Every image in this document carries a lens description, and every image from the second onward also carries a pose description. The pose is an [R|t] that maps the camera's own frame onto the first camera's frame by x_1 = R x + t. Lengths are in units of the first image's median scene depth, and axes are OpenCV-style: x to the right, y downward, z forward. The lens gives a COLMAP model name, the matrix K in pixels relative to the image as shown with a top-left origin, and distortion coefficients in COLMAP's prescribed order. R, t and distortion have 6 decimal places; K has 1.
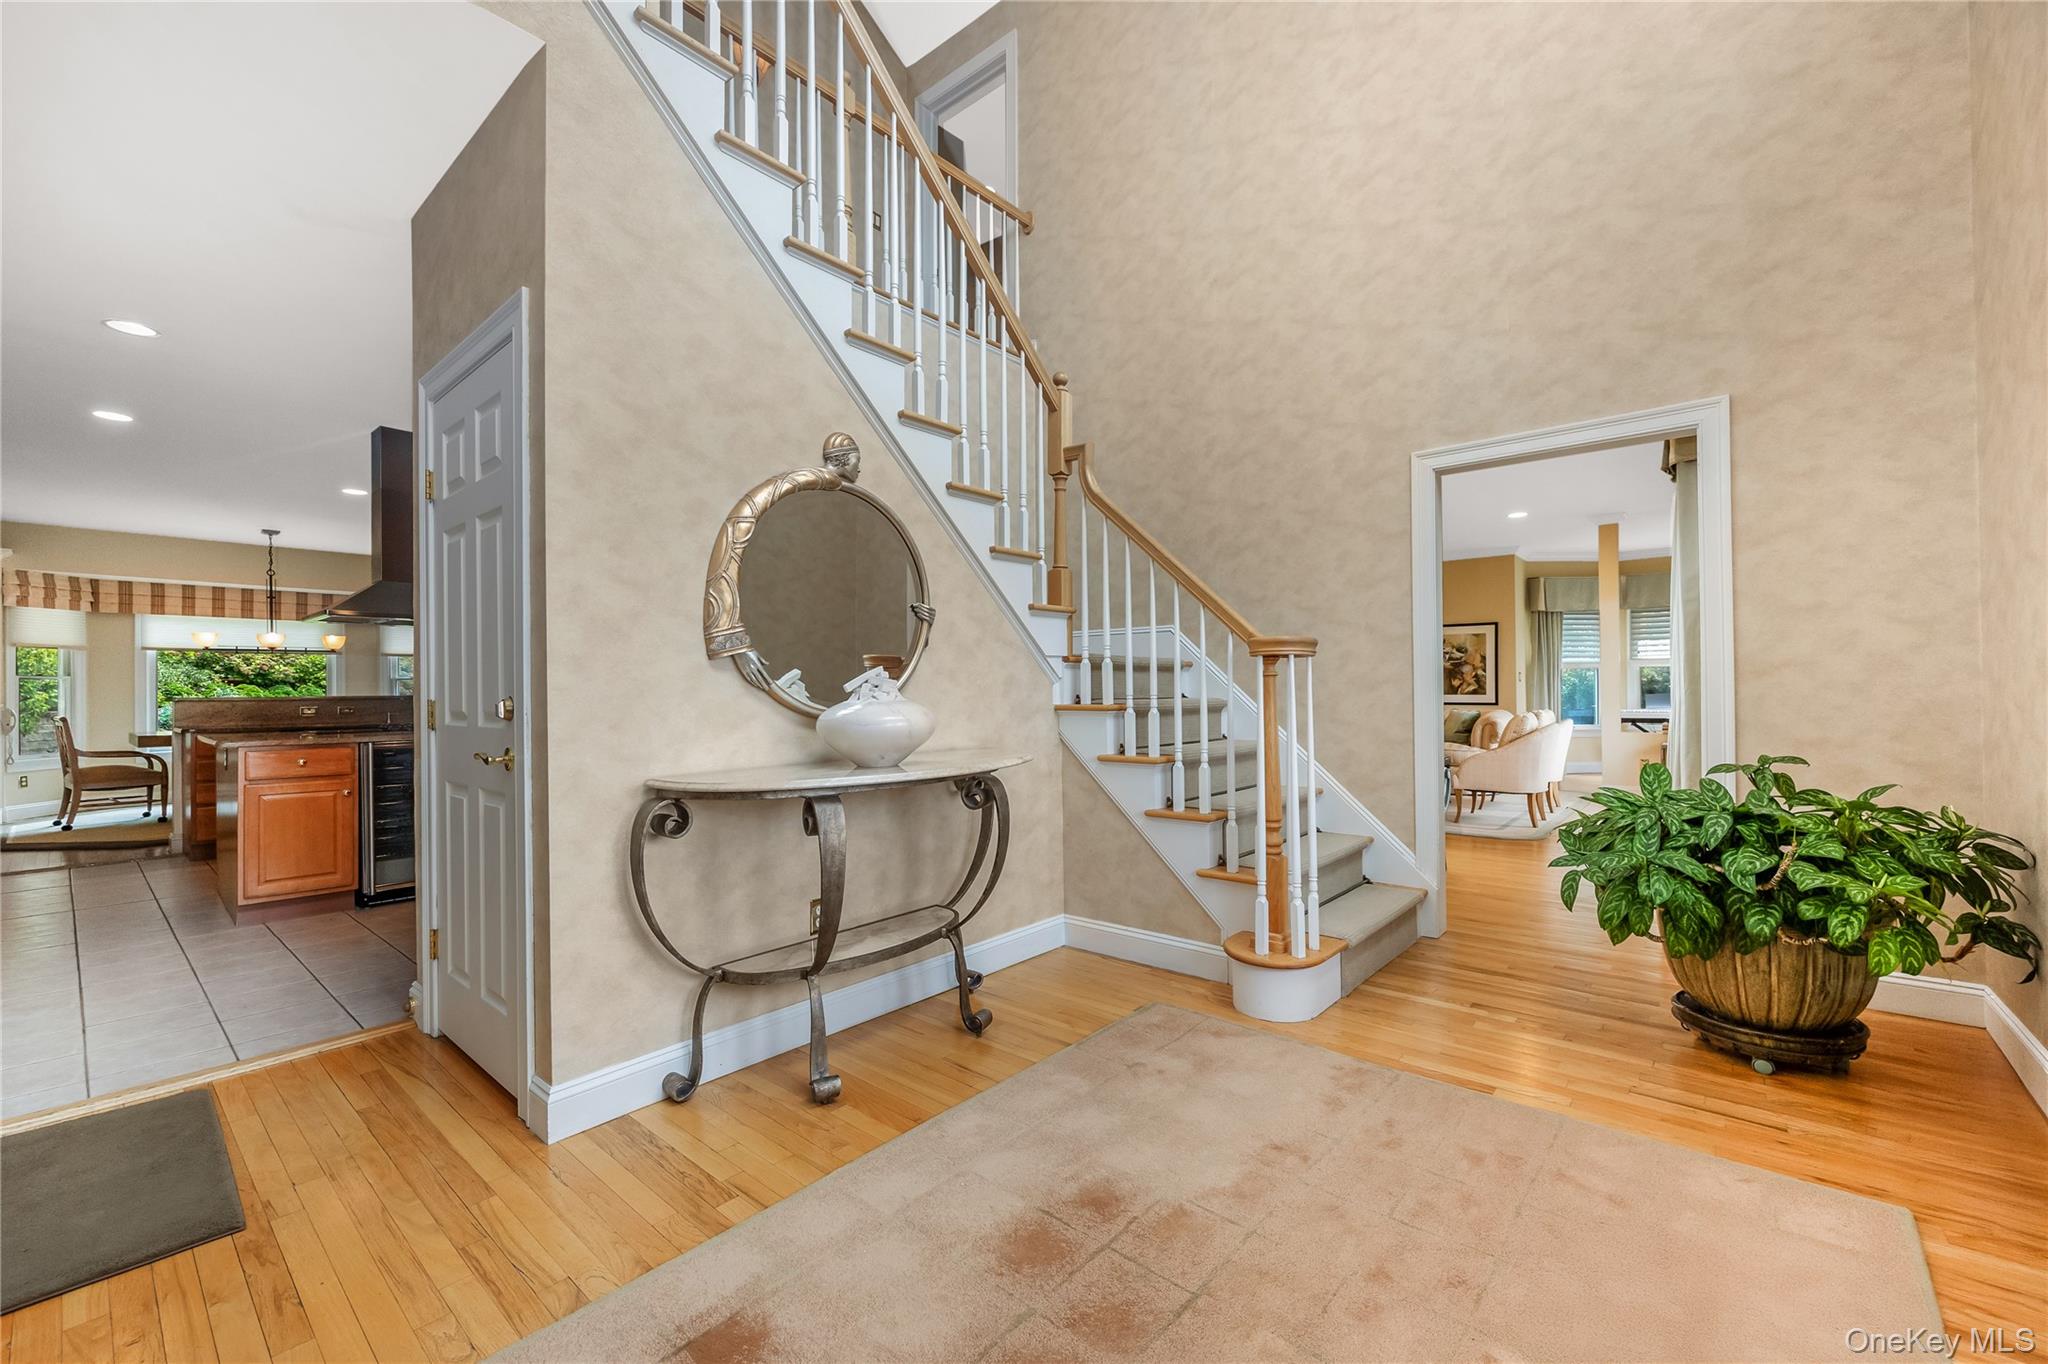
lens RADIAL K [[841.0, 0, 1024.6], [0, 841.0, 693.1], [0, 0, 1]] dist [-0.002746, 0.000494]
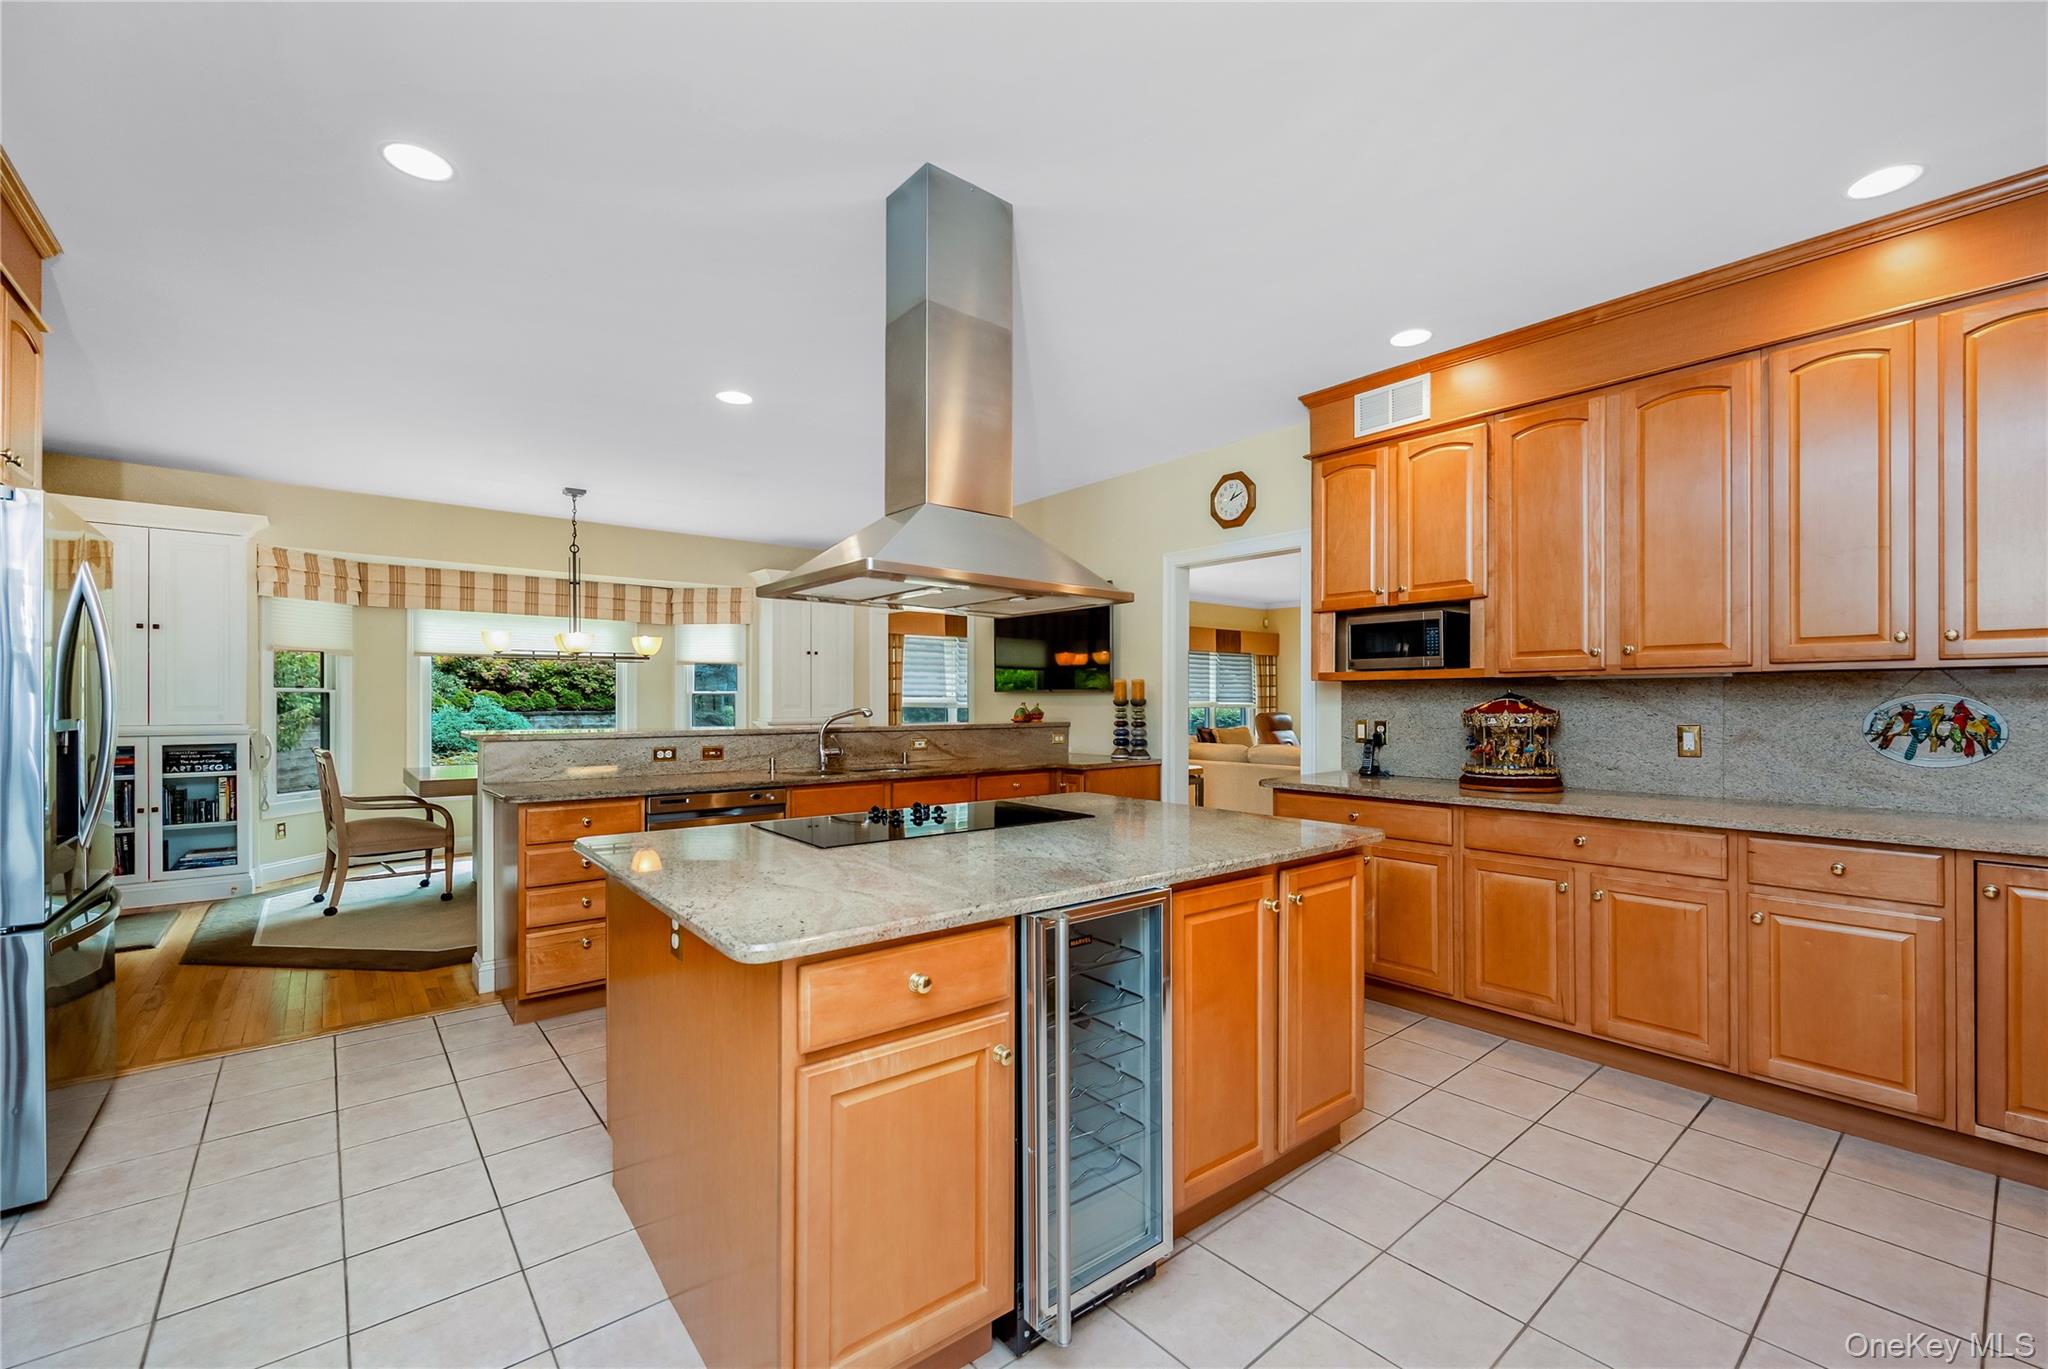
lens RADIAL K [[841.0, 0, 1022.0], [0, 841.0, 706.3], [0, 0, 1]] dist [-0.002746, 0.000494]
pose [[0.987153, 0.014201, -0.159147, -0.388974], [-0.013017, 0.999879, 0.008483, -0.019219], [0.159249, -0.006302, 0.987218, 0.337061]]
